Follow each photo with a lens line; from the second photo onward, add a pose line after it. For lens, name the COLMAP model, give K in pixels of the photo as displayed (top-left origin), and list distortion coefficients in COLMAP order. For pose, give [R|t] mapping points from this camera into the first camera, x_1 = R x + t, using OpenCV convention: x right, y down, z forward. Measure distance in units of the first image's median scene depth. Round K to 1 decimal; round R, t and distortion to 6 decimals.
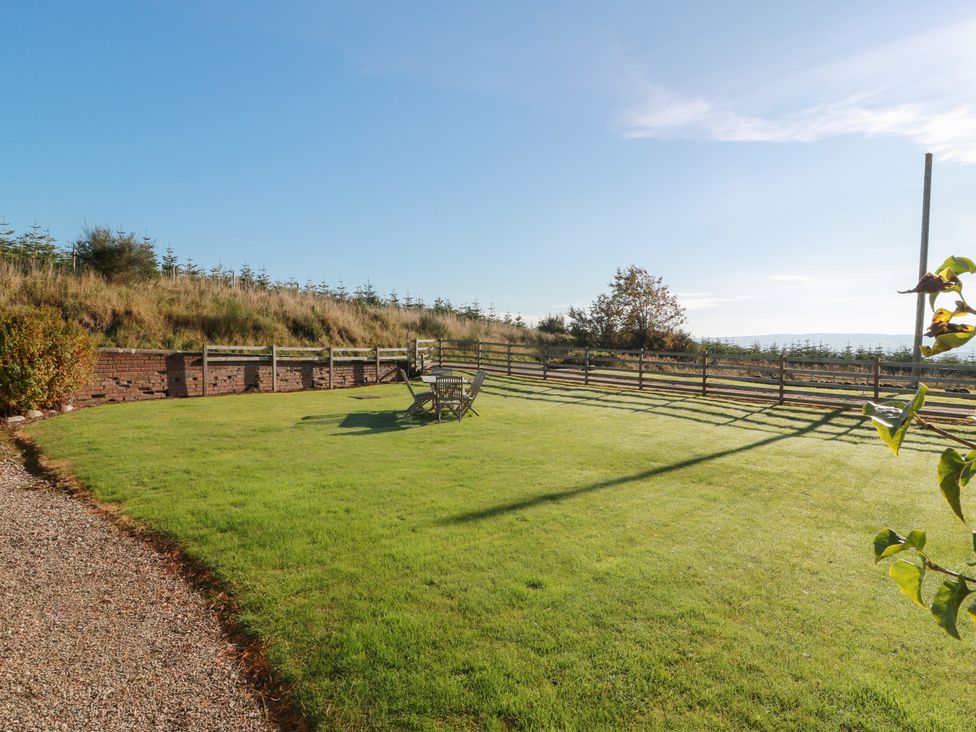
lens RADIAL K [[524.7, 0, 491.6], [0, 524.7, 356.0], [0, 0, 1]] dist [-0.005680, -0.007223]
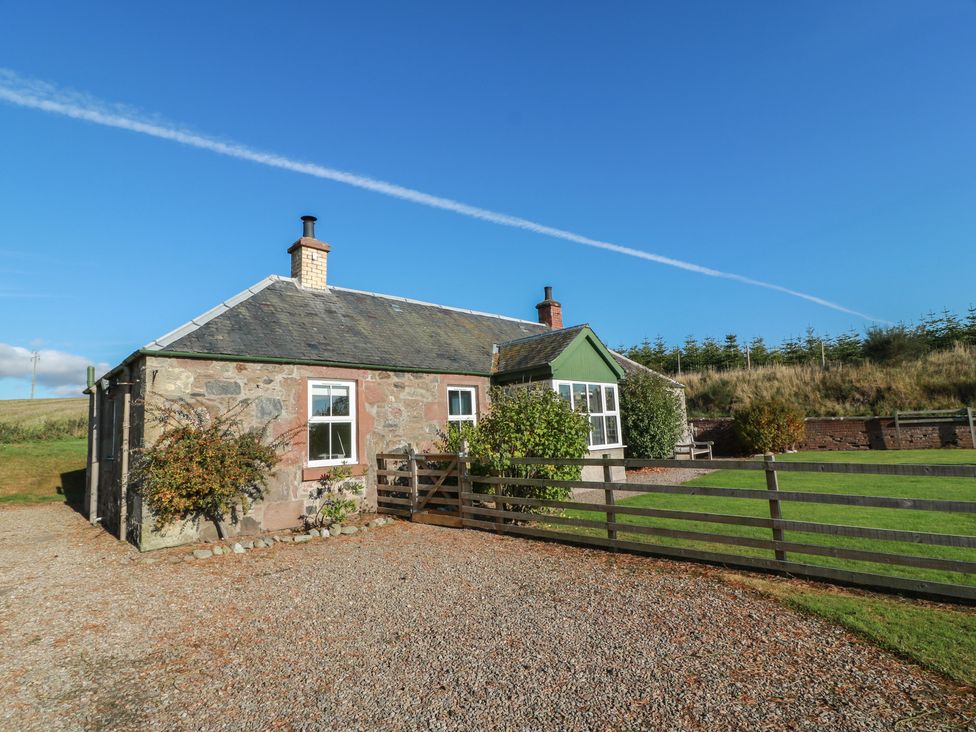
lens RADIAL K [[503.8, 0, 479.8], [0, 503.8, 363.8], [0, 0, 1]] dist [-0.009893, -0.009706]
pose [[0.004587, -0.148973, -0.988831, 0.544698], [0.031811, 0.988362, -0.148755, 0.011039], [0.999483, -0.030773, 0.009273, -0.054552]]
